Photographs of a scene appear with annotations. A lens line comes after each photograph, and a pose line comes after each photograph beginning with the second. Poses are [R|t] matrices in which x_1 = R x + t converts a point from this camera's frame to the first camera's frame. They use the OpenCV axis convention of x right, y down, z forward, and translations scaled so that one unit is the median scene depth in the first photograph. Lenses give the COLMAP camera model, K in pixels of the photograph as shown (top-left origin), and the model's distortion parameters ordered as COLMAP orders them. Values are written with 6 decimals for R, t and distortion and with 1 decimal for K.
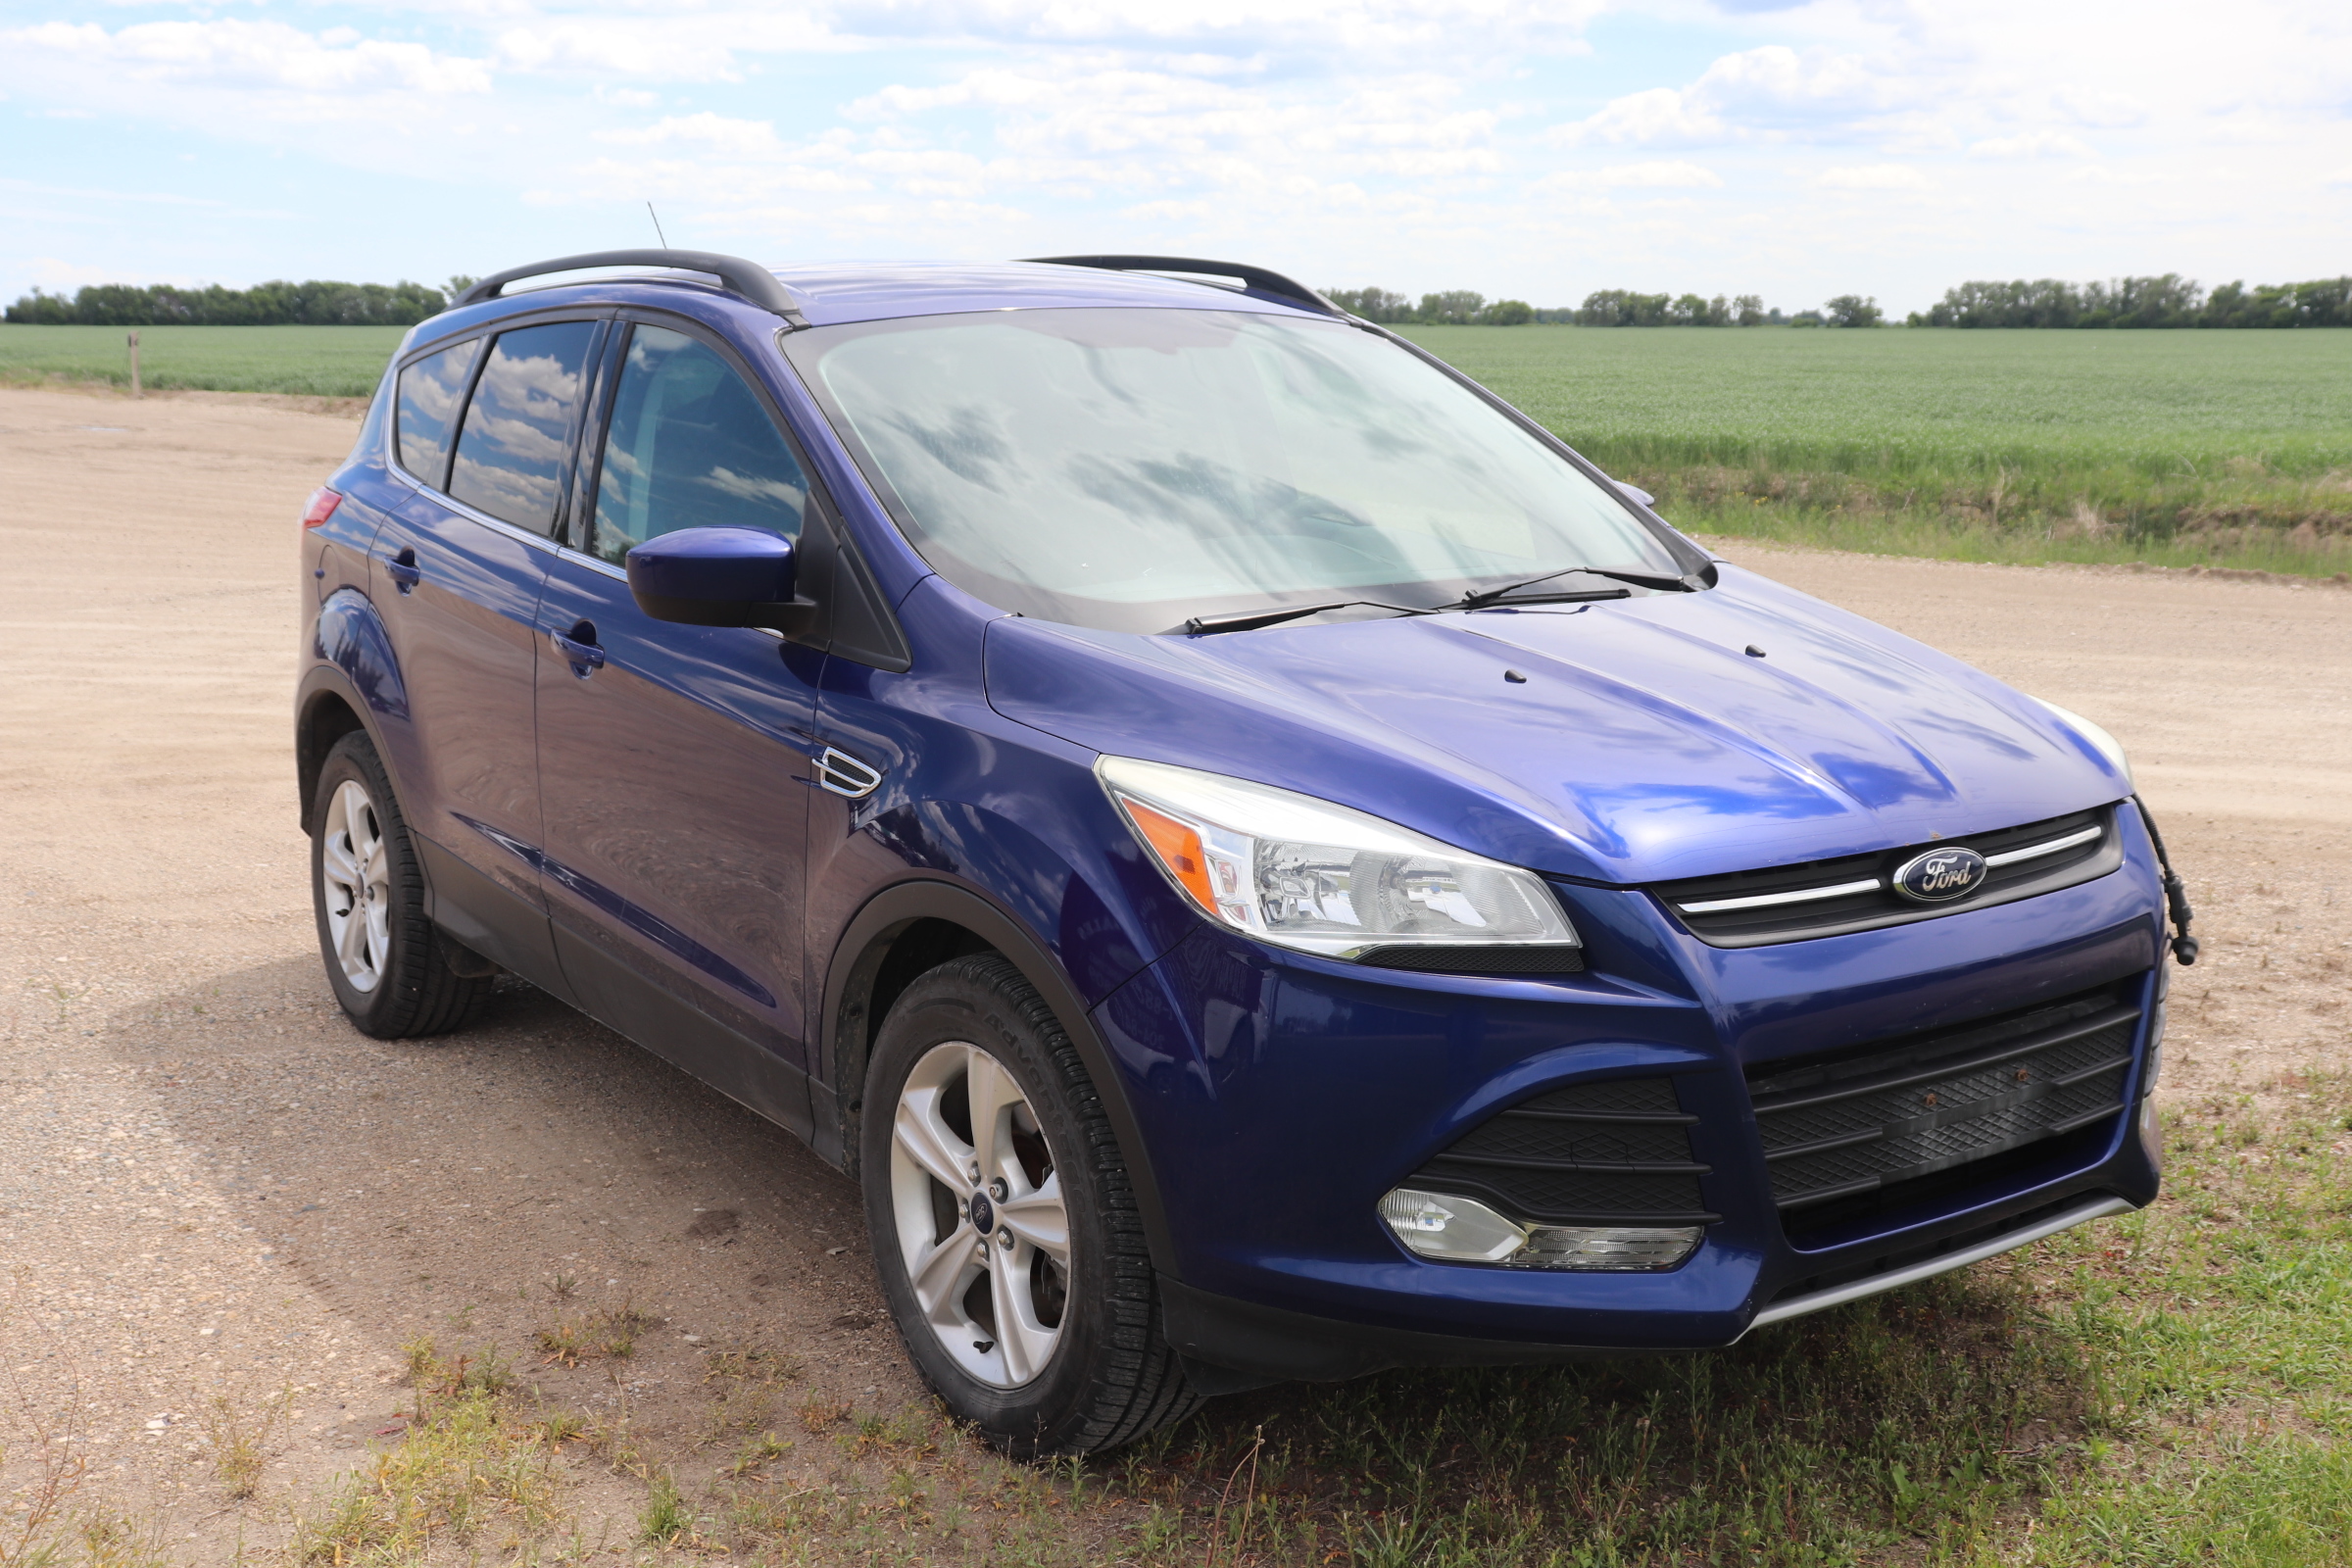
lens RADIAL K [[2471.6, 0, 1187.8], [0, 2471.6, 796.1], [0, 0, 1]] dist [-0.029832, 0.000000]
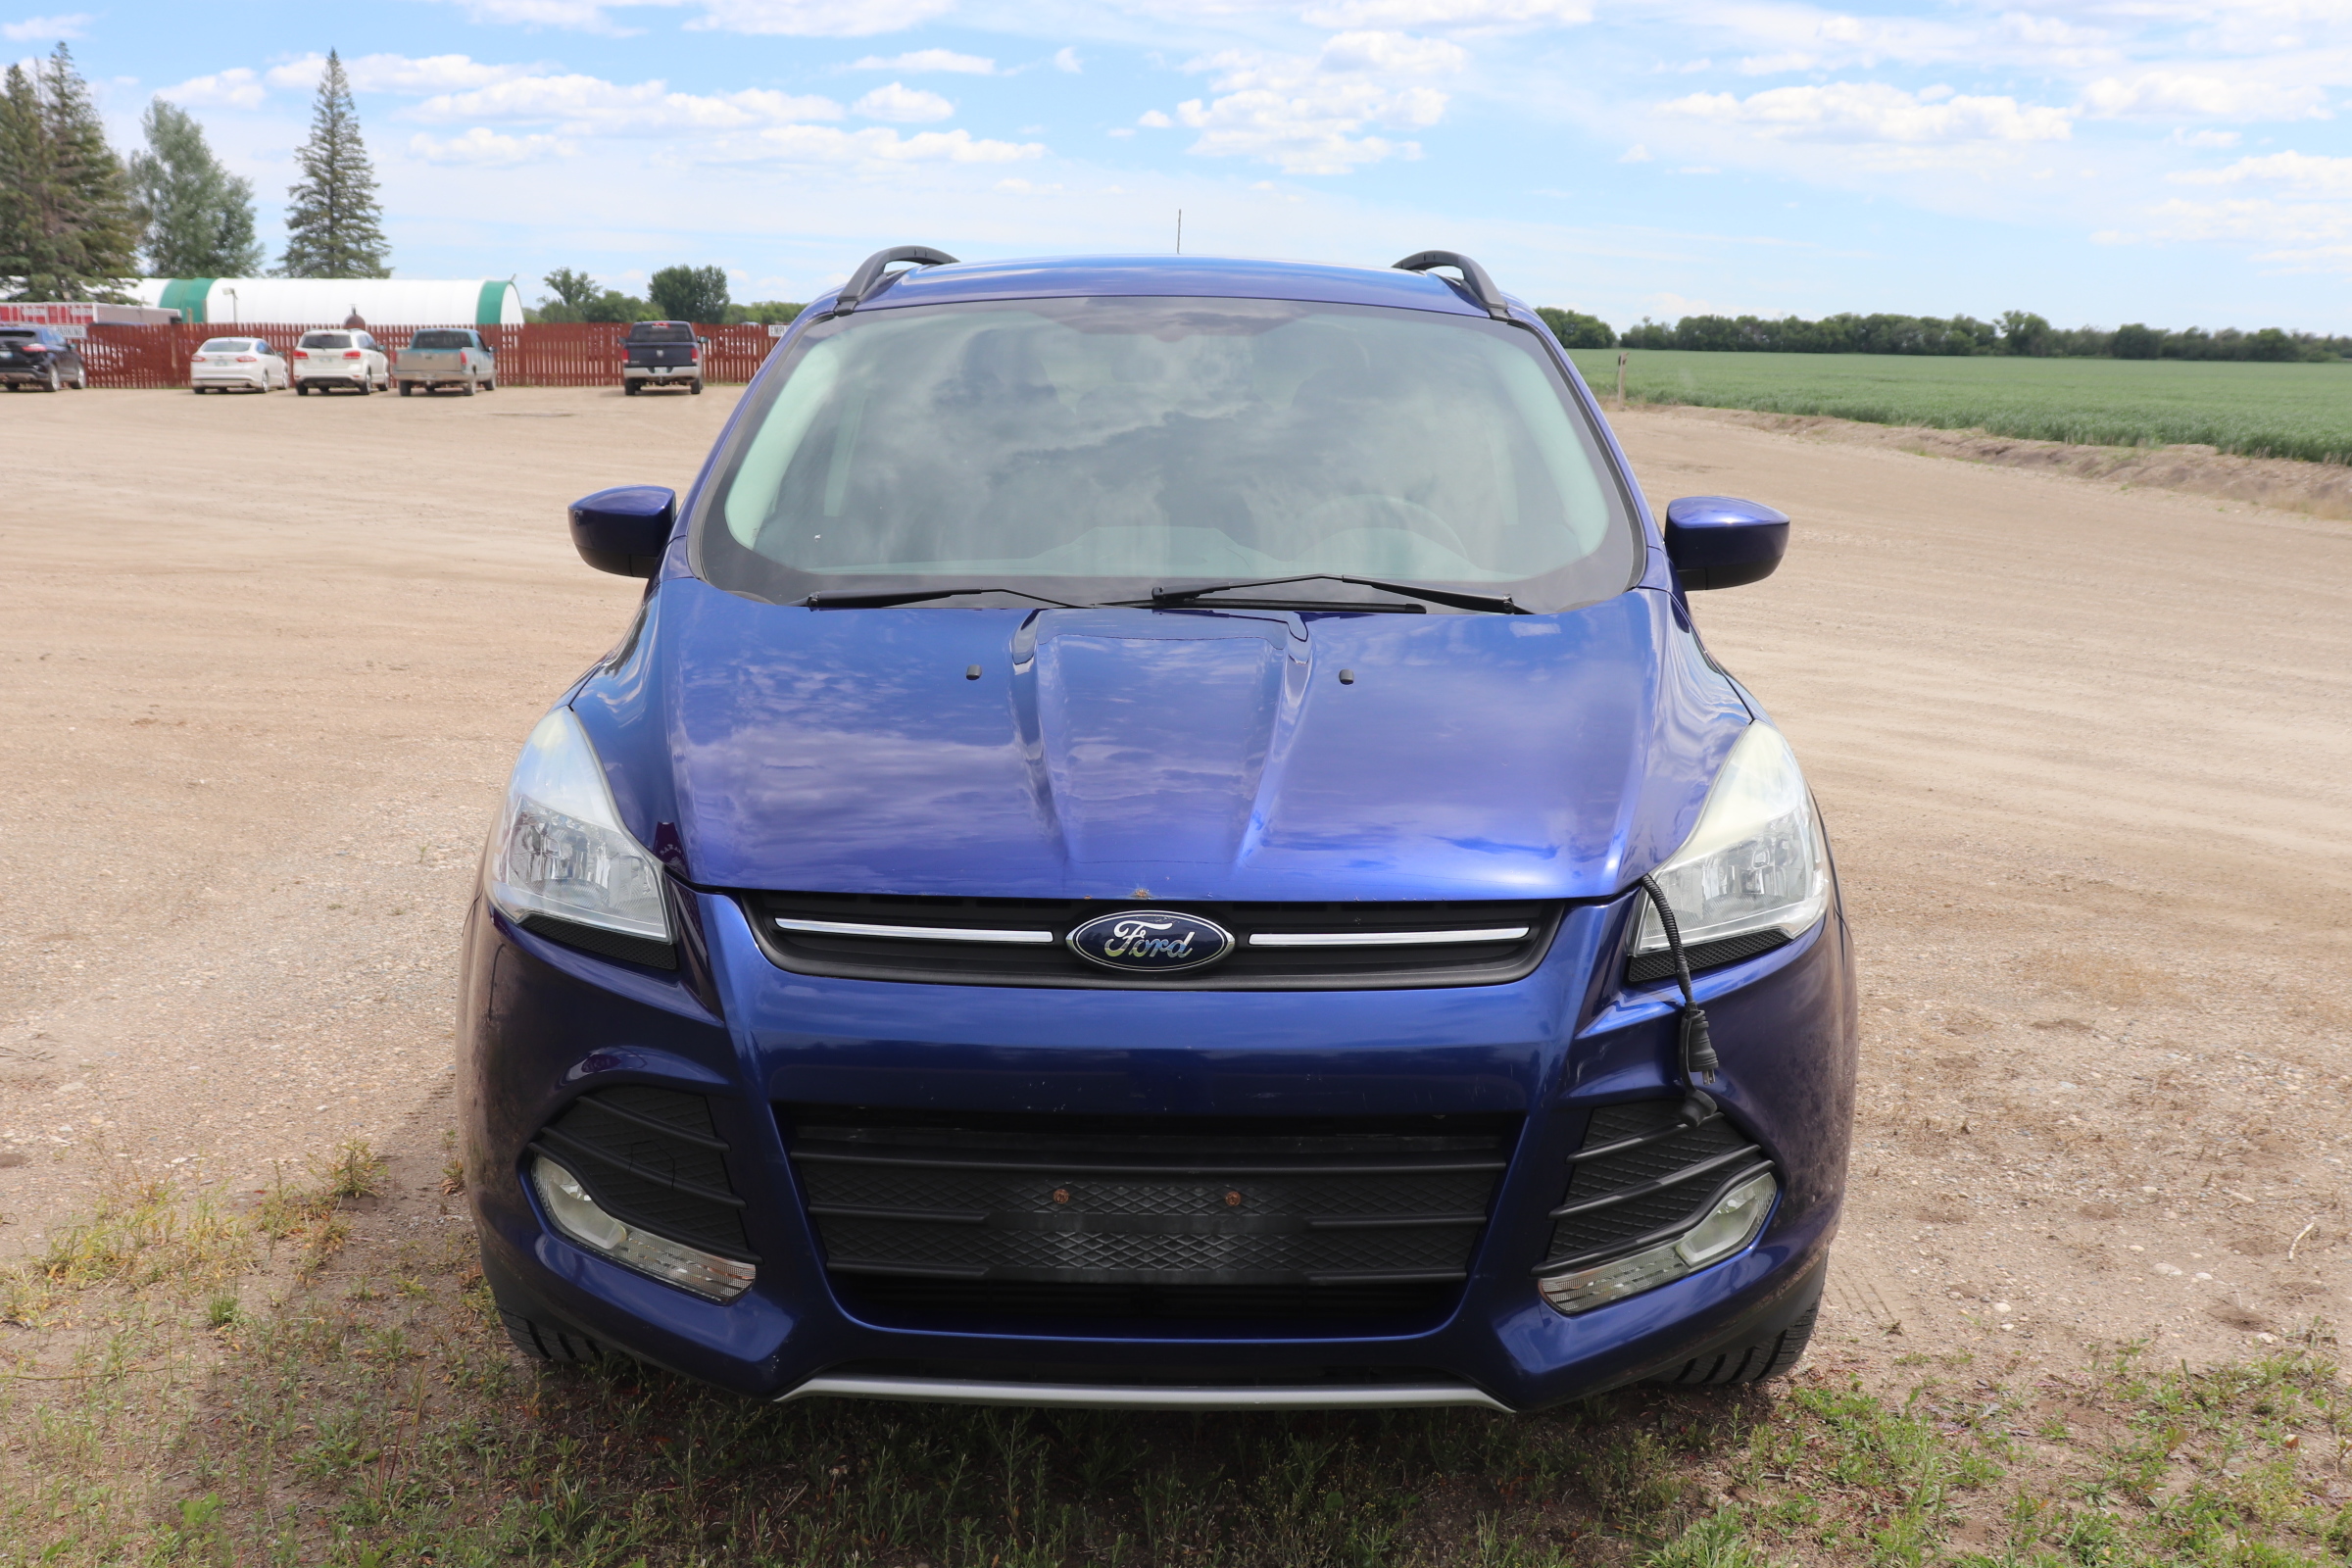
lens RADIAL K [[2245.5, 0, 1210.7], [0, 2245.5, 855.6], [0, 0, 1]] dist [-0.048780, 0.000000]
pose [[0.815732, 0.135394, -0.562360, 0.753688], [-0.117354, 0.990738, 0.068303, -0.052395], [0.566400, 0.010279, 0.824067, 0.380355]]
